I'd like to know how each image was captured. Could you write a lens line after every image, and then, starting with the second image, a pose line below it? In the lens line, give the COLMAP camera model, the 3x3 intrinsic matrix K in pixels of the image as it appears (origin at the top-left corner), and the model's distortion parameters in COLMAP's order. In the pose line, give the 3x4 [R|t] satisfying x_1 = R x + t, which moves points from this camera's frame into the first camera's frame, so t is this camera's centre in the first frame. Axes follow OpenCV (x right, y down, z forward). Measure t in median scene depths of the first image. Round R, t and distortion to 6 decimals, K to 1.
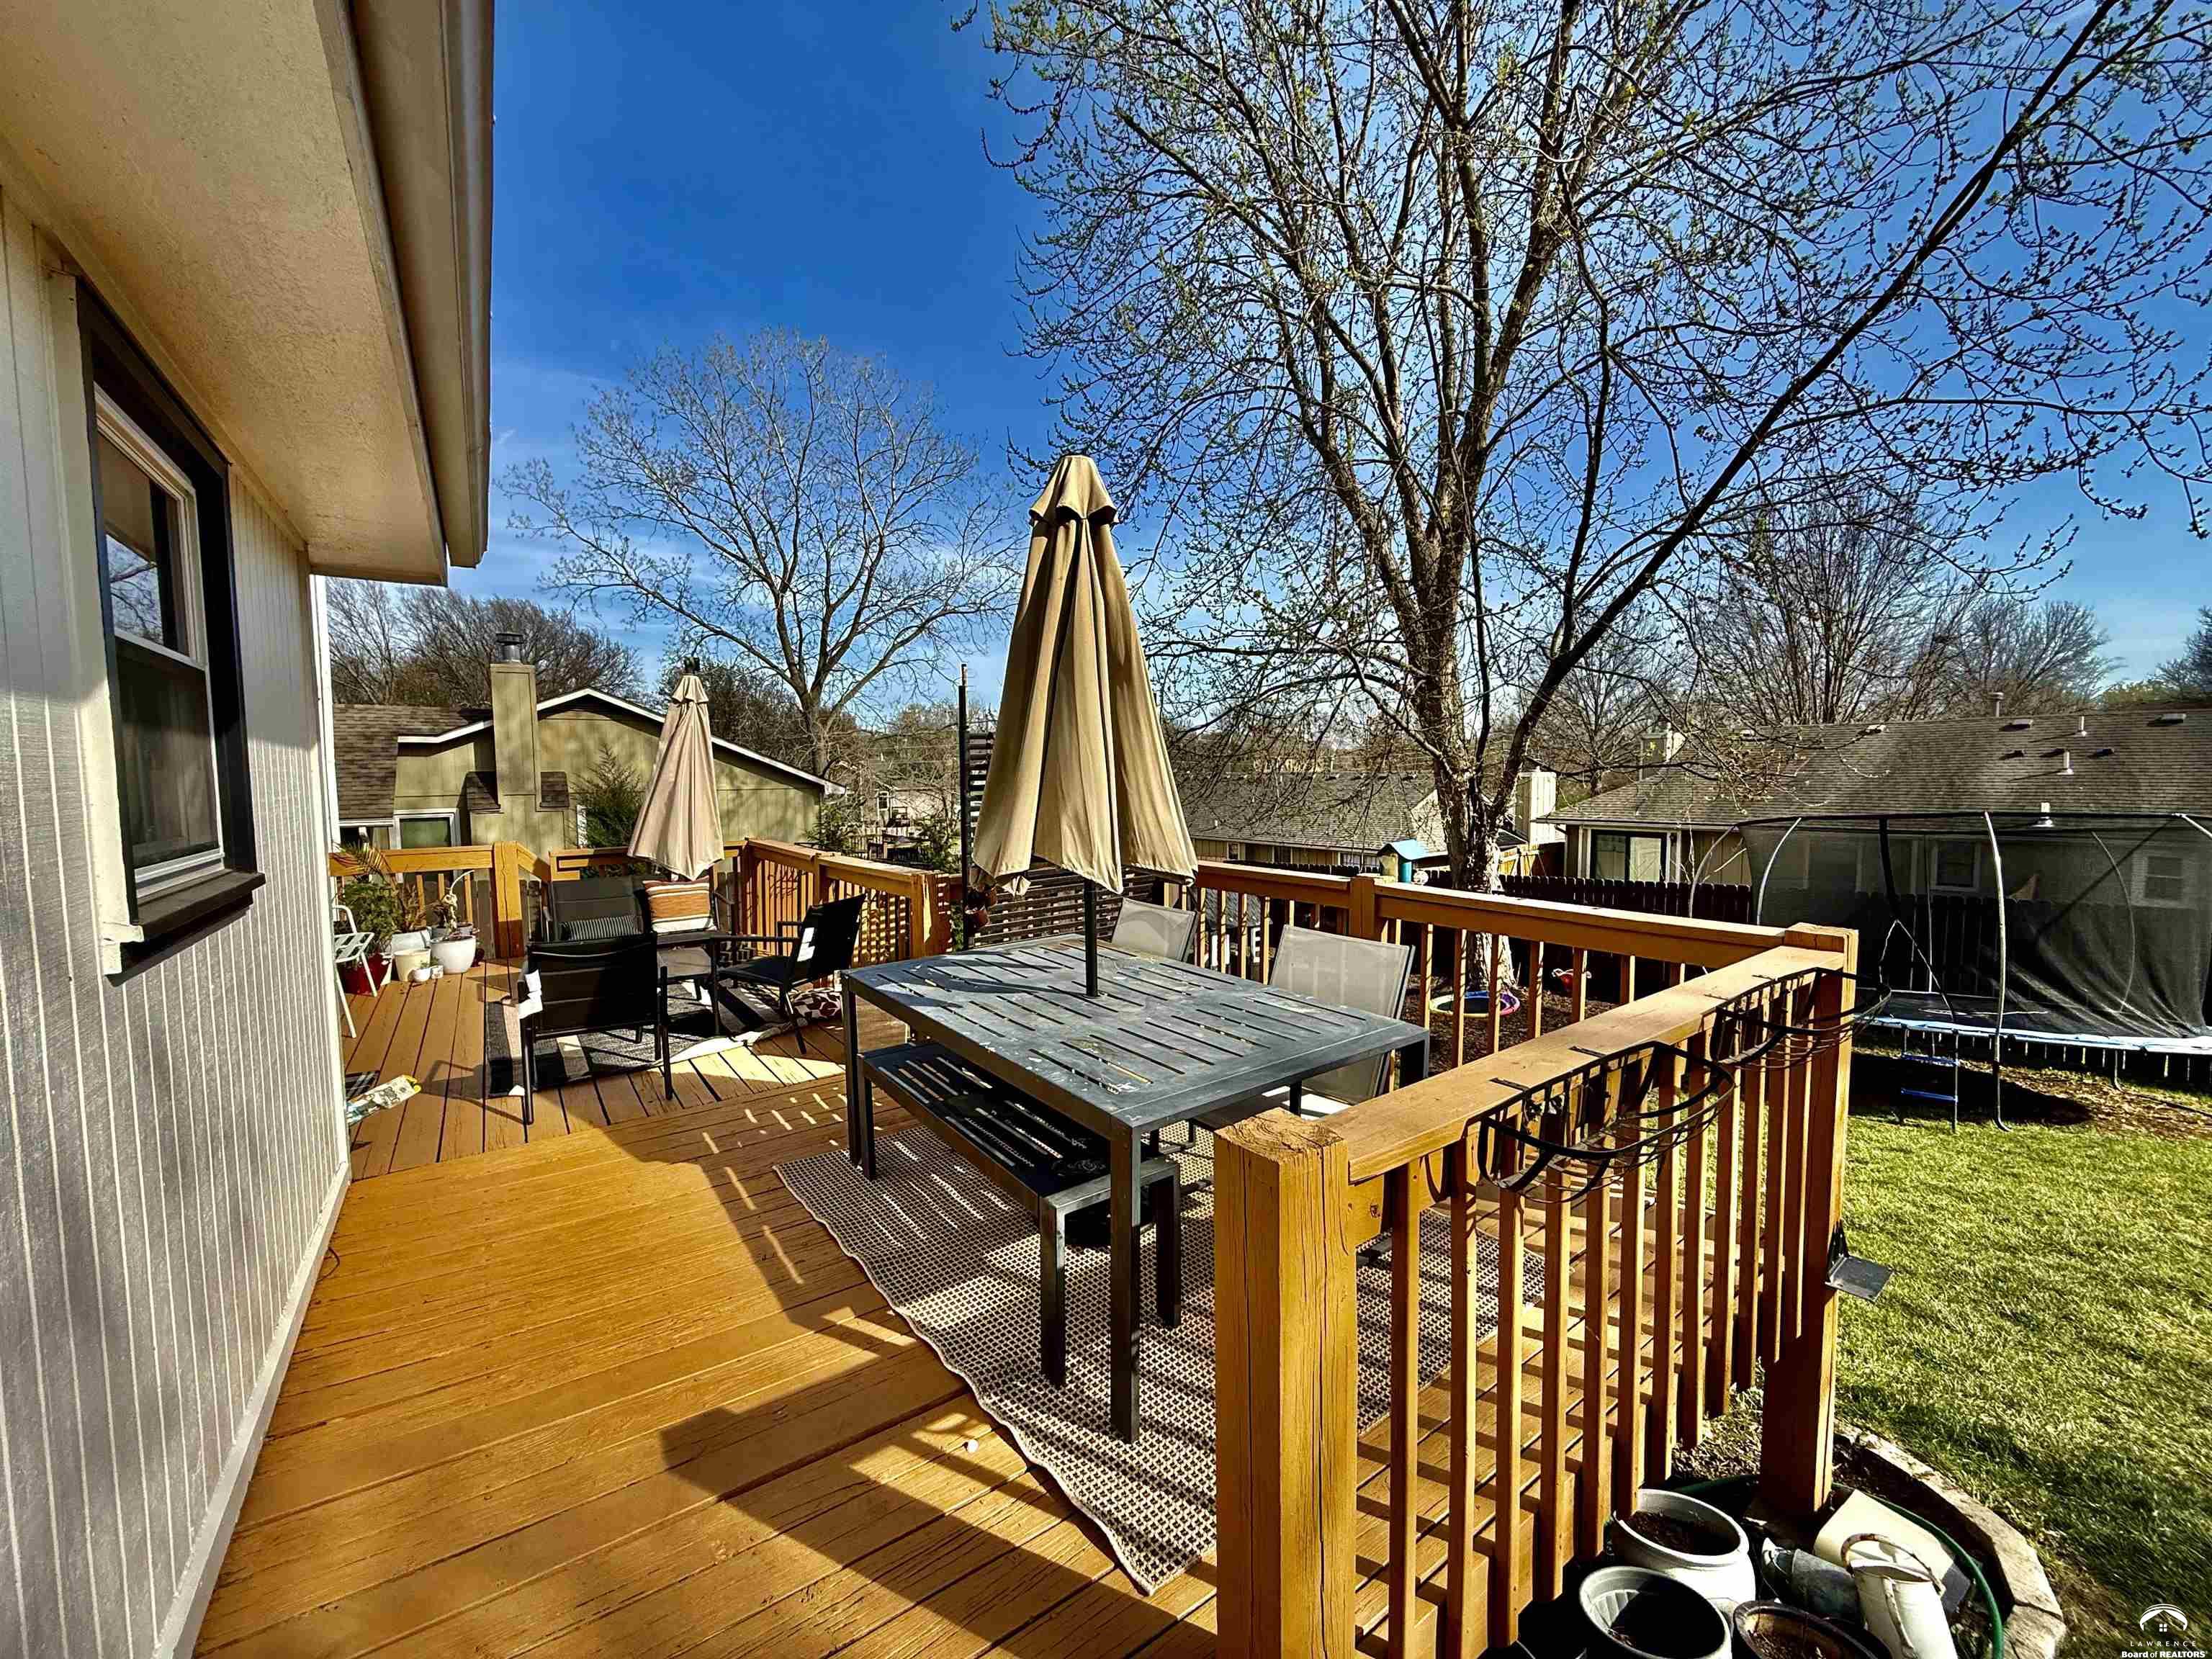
lens RADIAL K [[879.2, 0, 1101.1], [0, 879.2, 829.8], [0, 0, 1]] dist [0.000615, 0.000025]
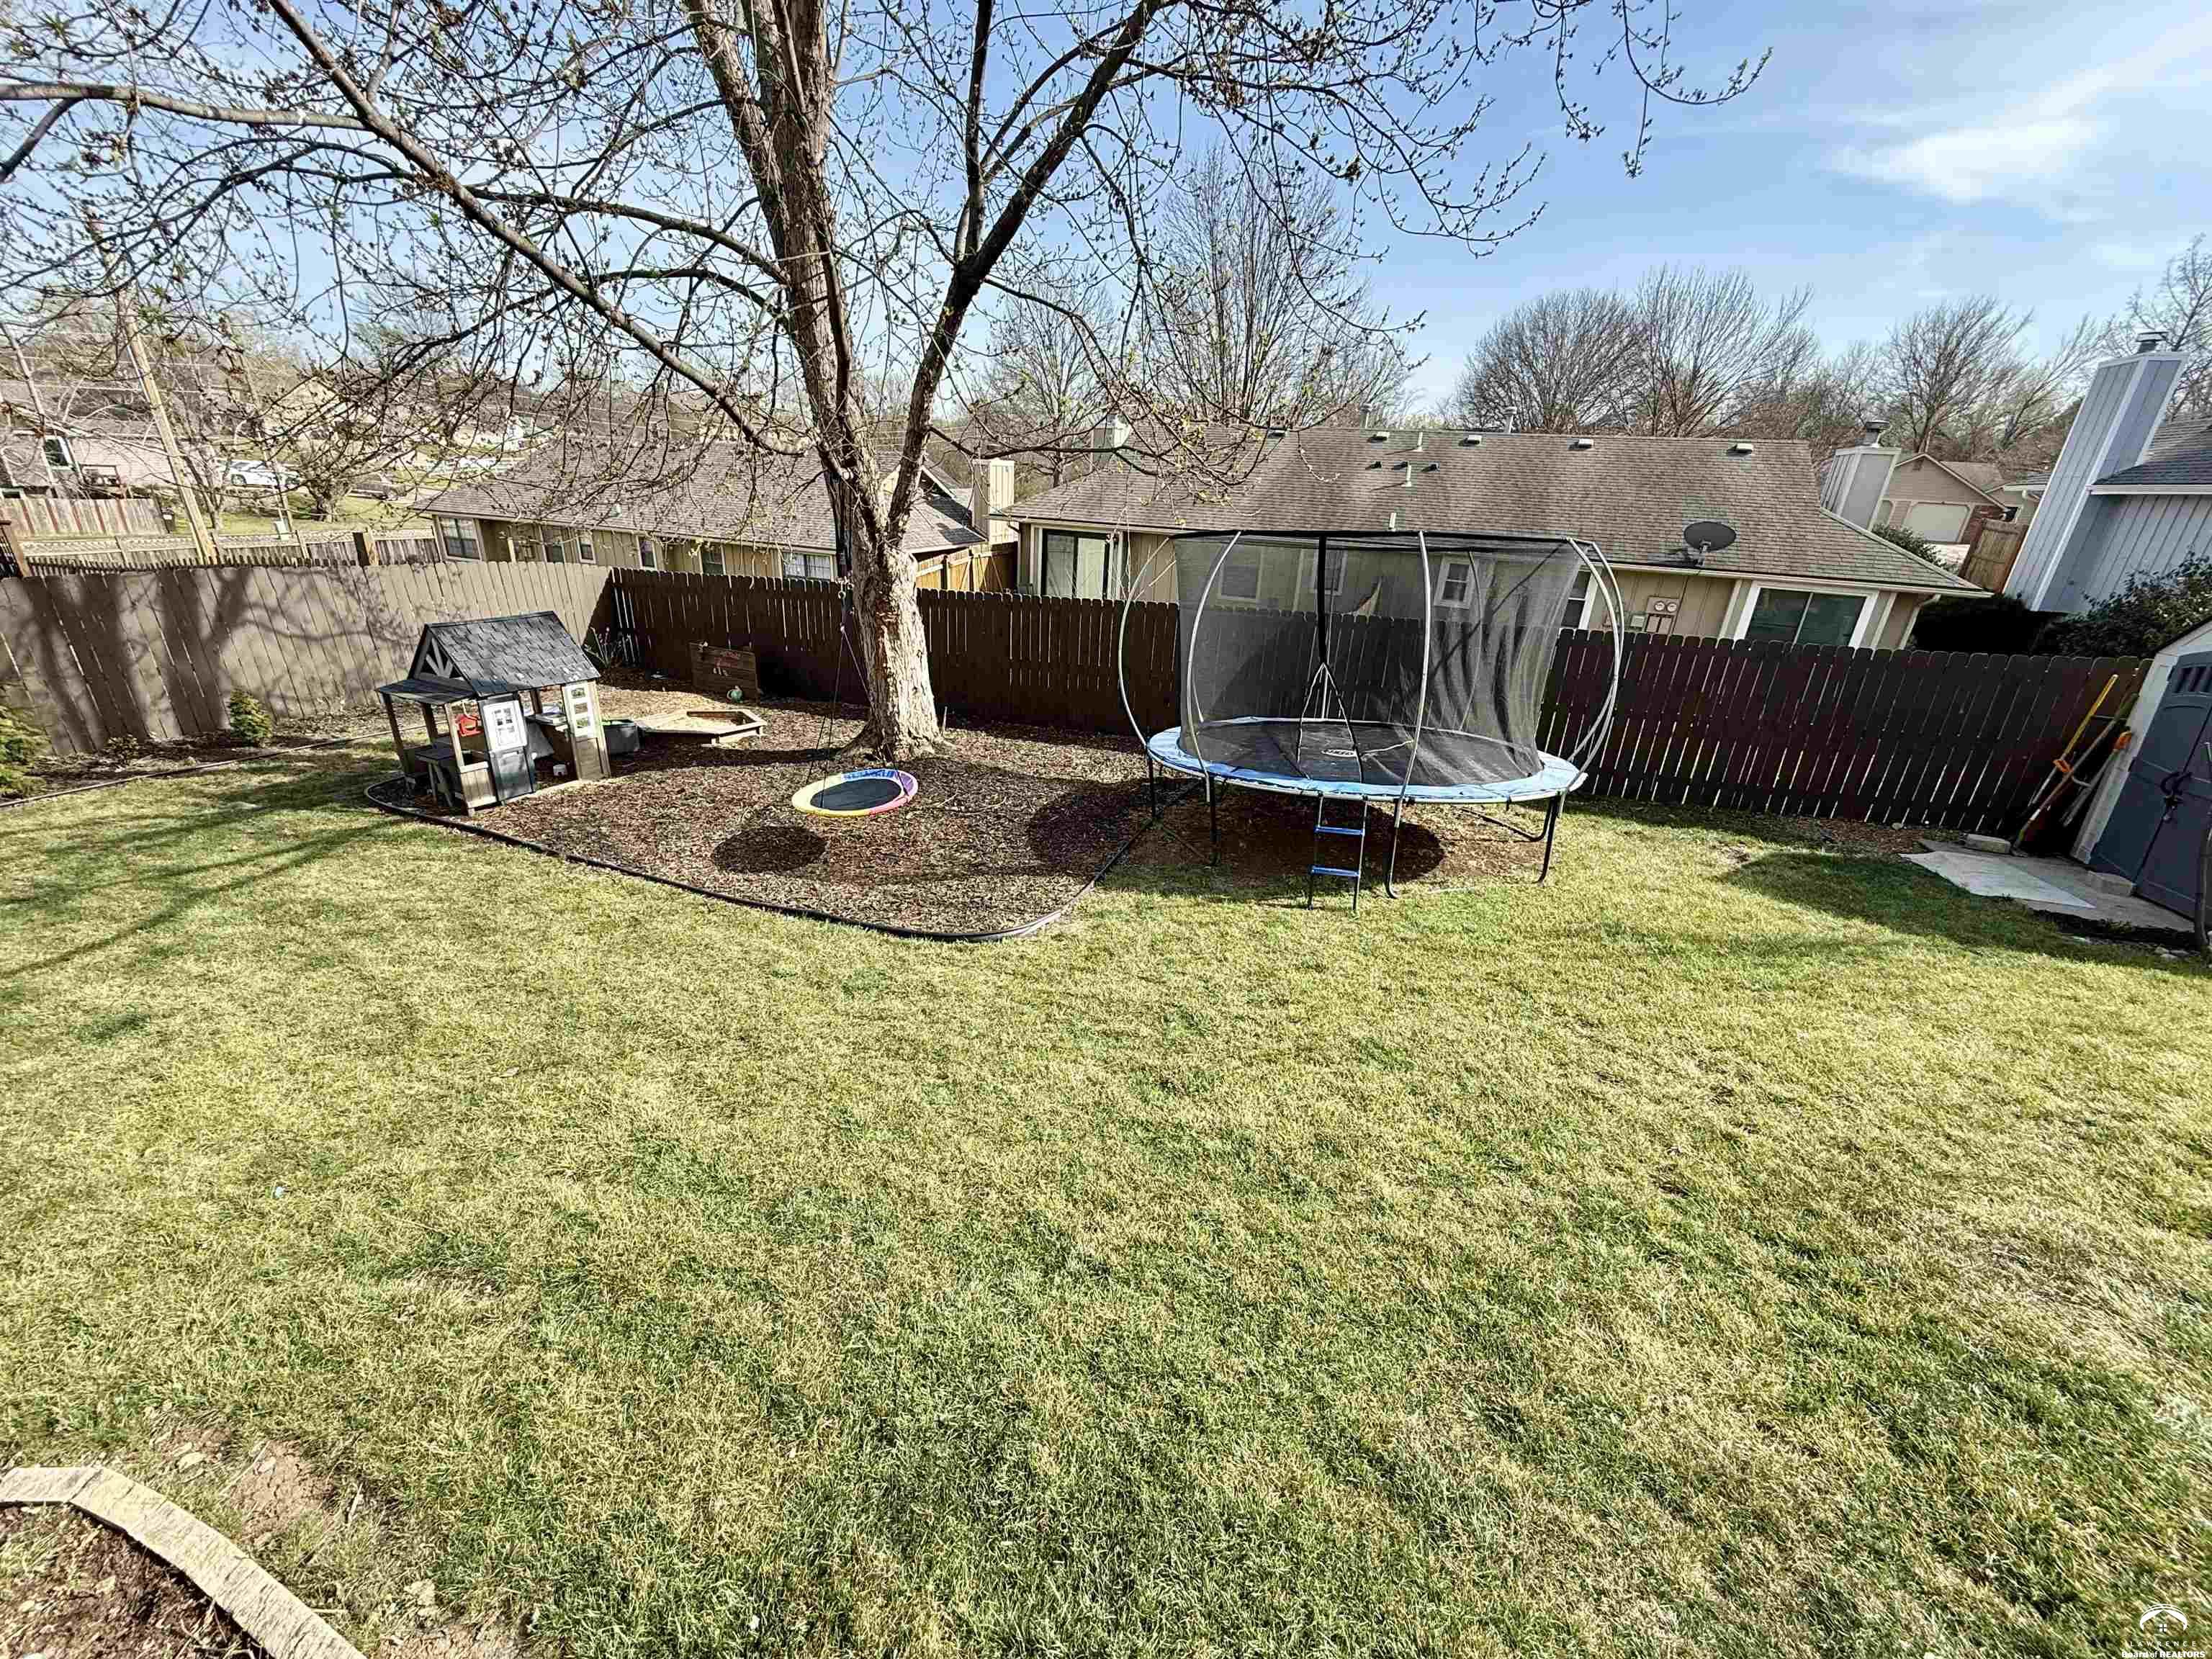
lens RADIAL K [[879.2, 0, 1101.1], [0, 879.2, 829.8], [0, 0, 1]] dist [0.000615, 0.000025]
pose [[0.850384, -0.153851, 0.503167, 0.227109], [-0.023337, 0.944326, 0.328183, -0.014577], [-0.525645, -0.290823, 0.799450, 0.321103]]
